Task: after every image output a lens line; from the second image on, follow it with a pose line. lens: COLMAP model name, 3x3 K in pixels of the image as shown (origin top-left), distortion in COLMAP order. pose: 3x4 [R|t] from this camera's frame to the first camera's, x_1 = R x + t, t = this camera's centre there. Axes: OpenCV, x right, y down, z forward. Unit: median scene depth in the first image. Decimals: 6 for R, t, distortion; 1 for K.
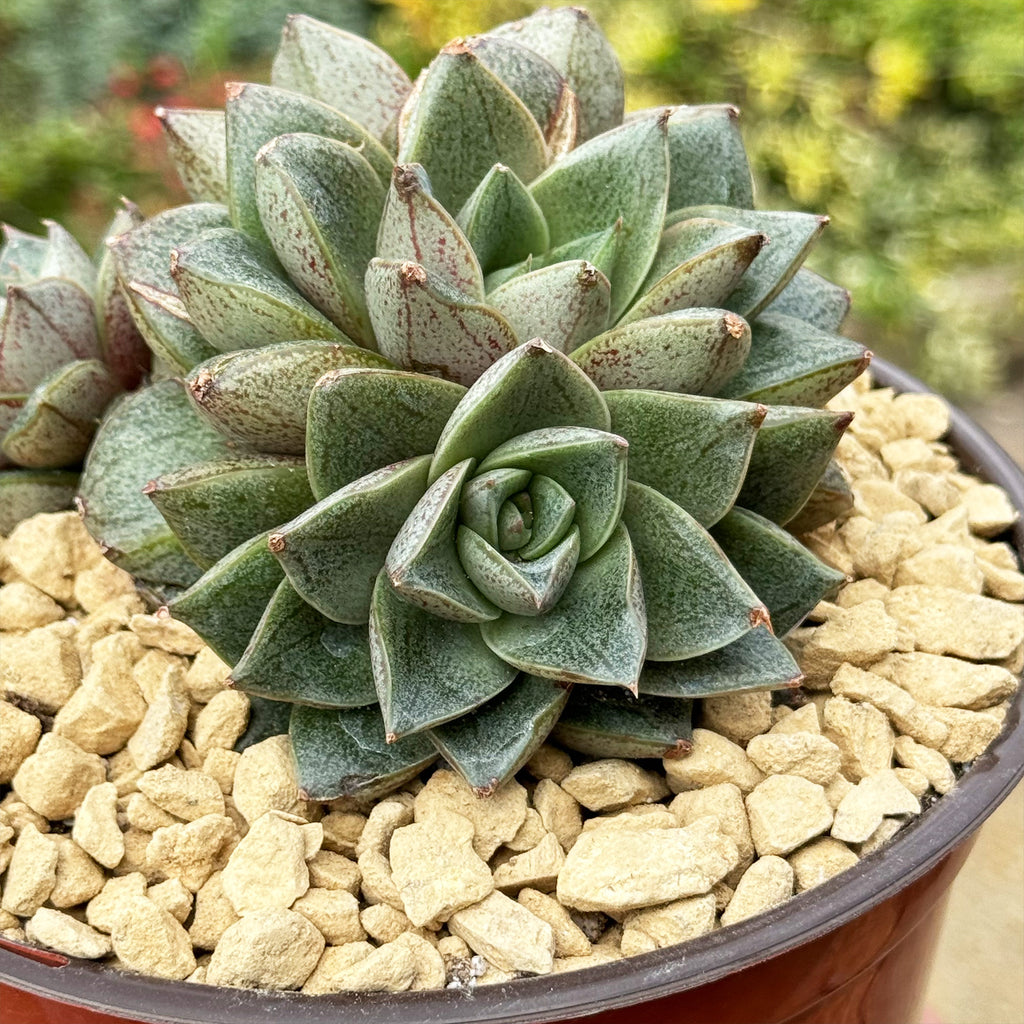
lens RADIAL K [[2690.3, 0, 577.3], [0, 2690.3, 566.0], [0, 0, 1]] dist [0.061418, 0.000000]
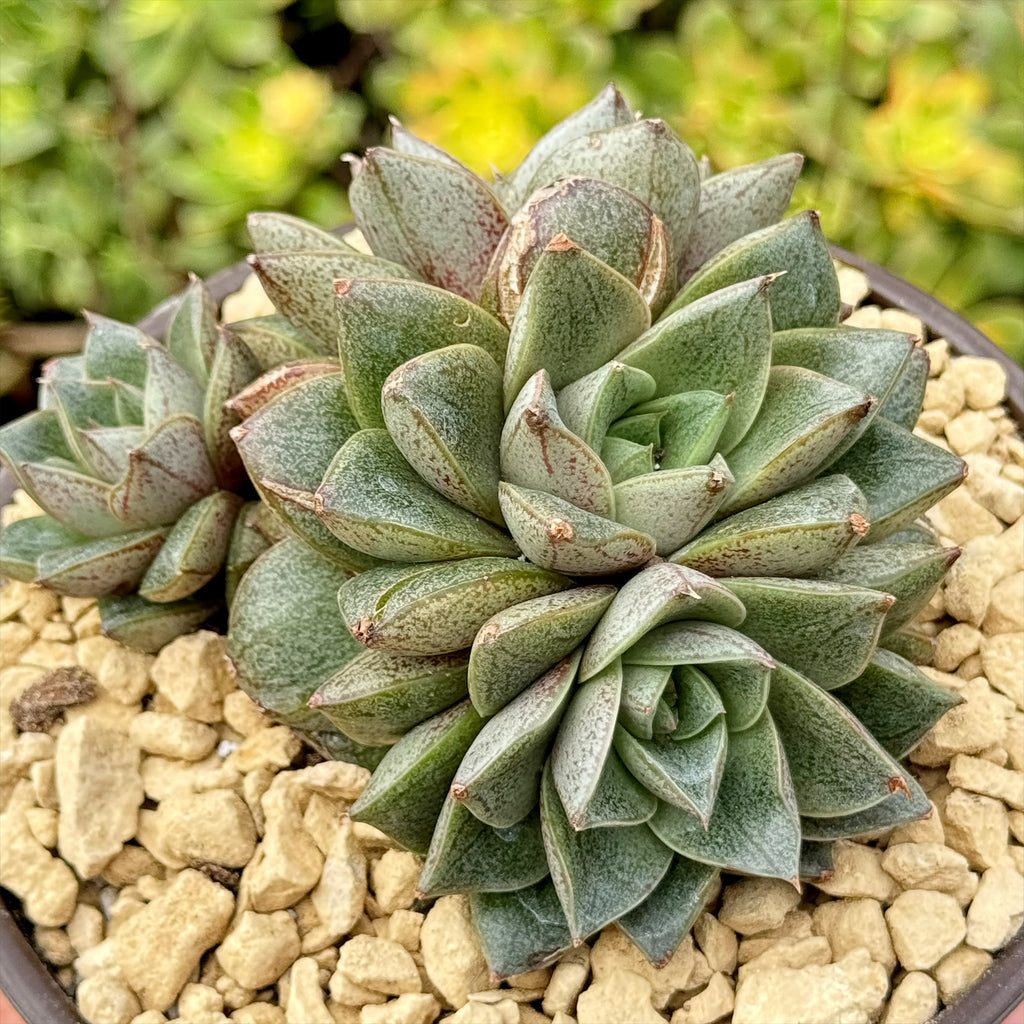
lens RADIAL K [[2690.3, 0, 563.6], [0, 2690.3, 515.3], [0, 0, 1]] dist [0.061418, 0.000000]
pose [[0.994768, -0.096101, 0.034652, -0.091817], [0.082055, 0.953701, 0.289345, -0.401142], [-0.060854, -0.284988, 0.956597, -0.002426]]
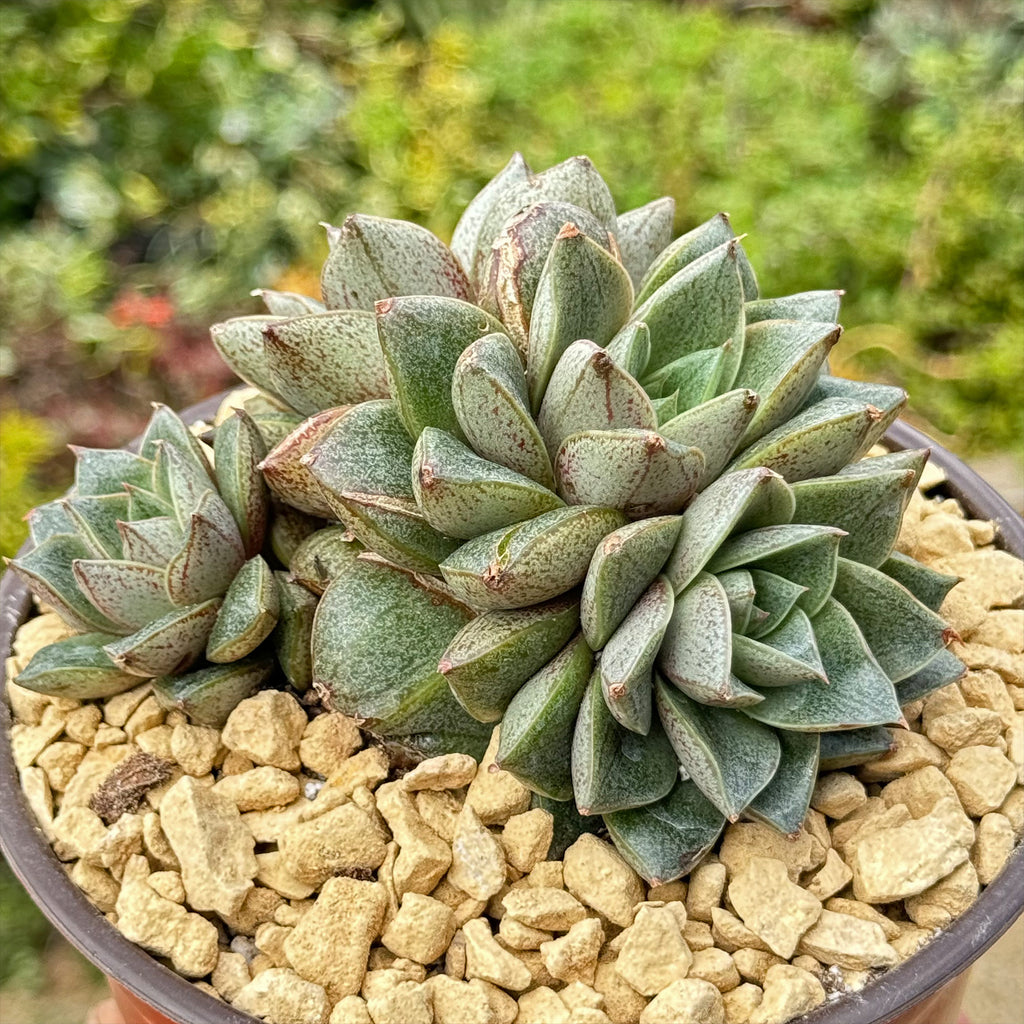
lens RADIAL K [[2690.3, 0, 523.9], [0, 2690.3, 513.9], [0, 0, 1]] dist [0.061418, 0.000000]
pose [[0.909930, -0.257944, 0.324795, -0.490908], [0.233271, 0.965769, 0.113468, -0.217914], [-0.342945, -0.027483, 0.938953, -0.100893]]
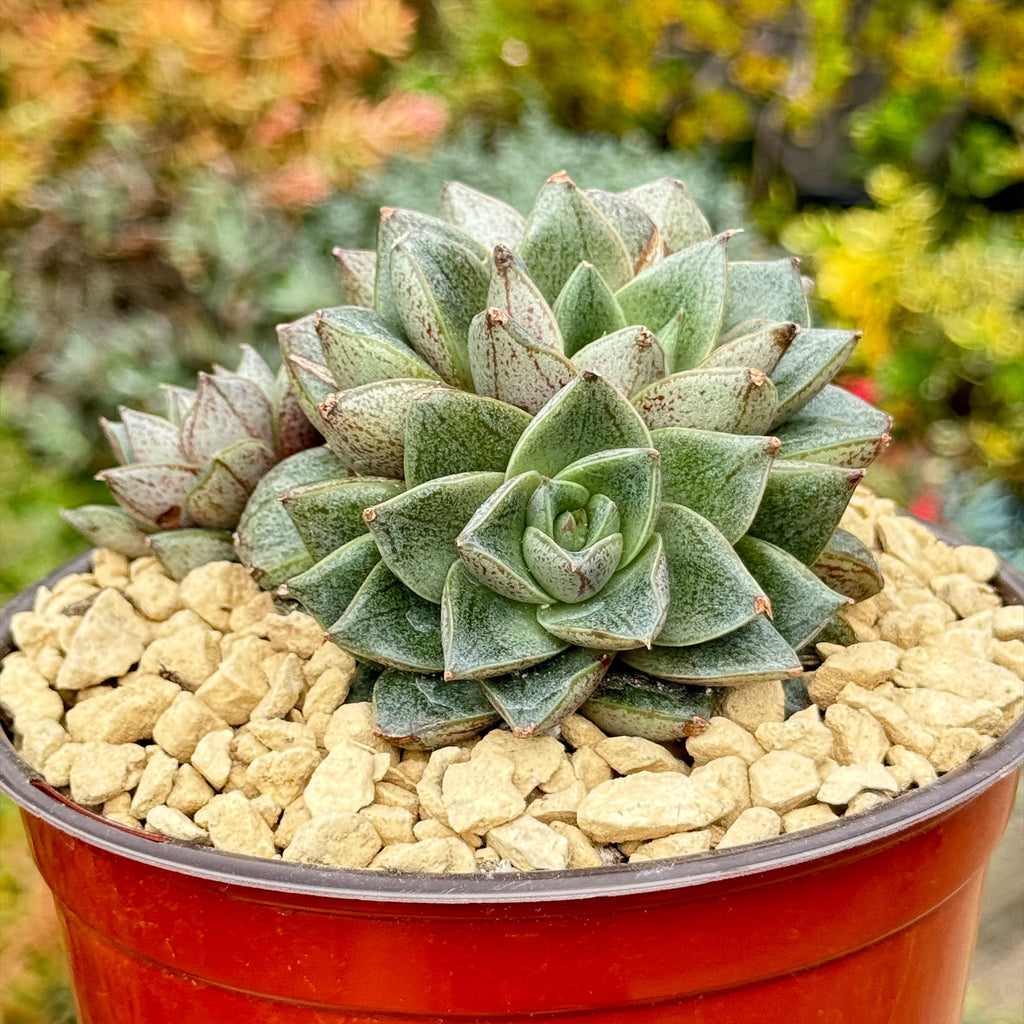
lens RADIAL K [[2690.3, 0, 572.6], [0, 2690.3, 570.1], [0, 0, 1]] dist [0.061418, 0.000000]
pose [[0.990126, 0.044478, -0.132936, 0.139488], [-0.073057, 0.973083, -0.218566, 0.266233], [0.119636, 0.226120, 0.966725, -0.172903]]
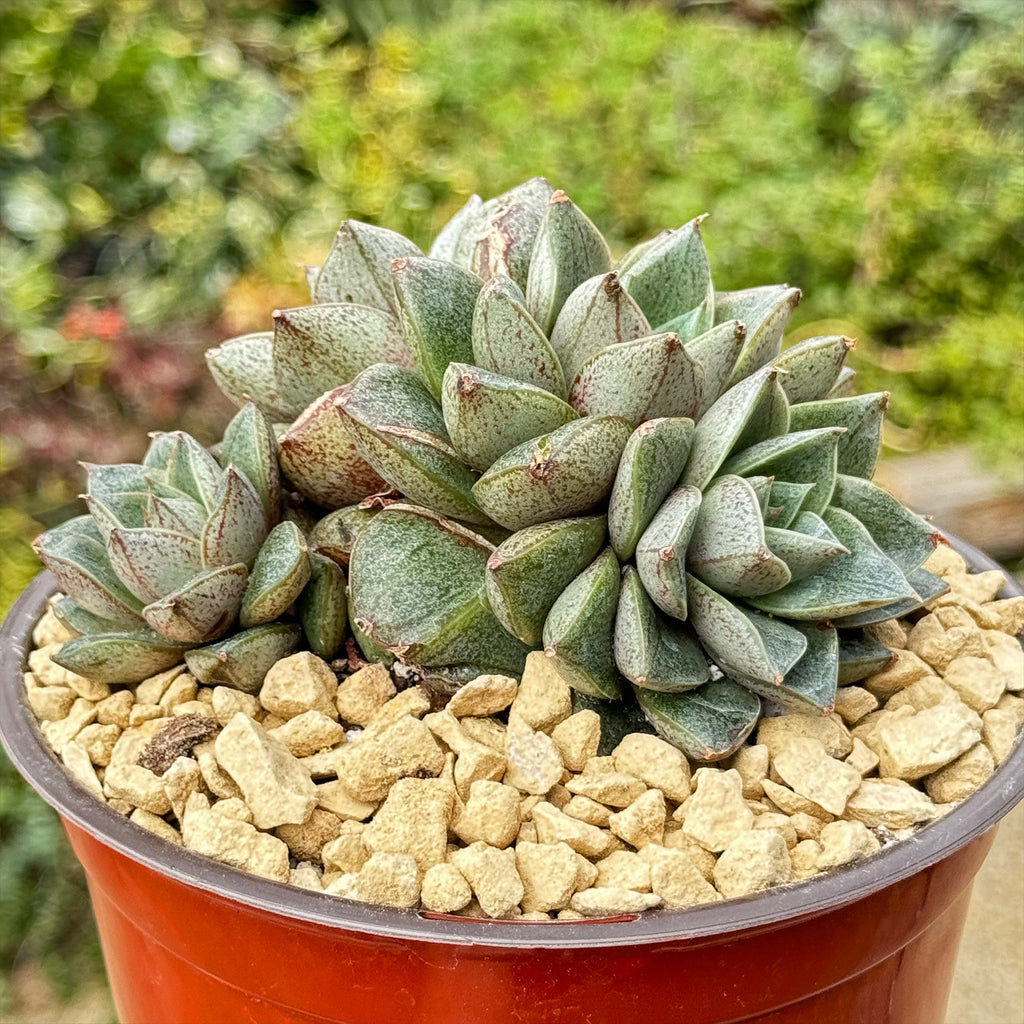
lens RADIAL K [[2690.3, 0, 521.1], [0, 2690.3, 545.9], [0, 0, 1]] dist [0.061418, 0.000000]
pose [[0.833216, -0.221512, 0.506640, -0.774683], [0.301739, 0.949952, -0.080903, 0.066886], [-0.463362, 0.220283, 0.858354, -0.063174]]
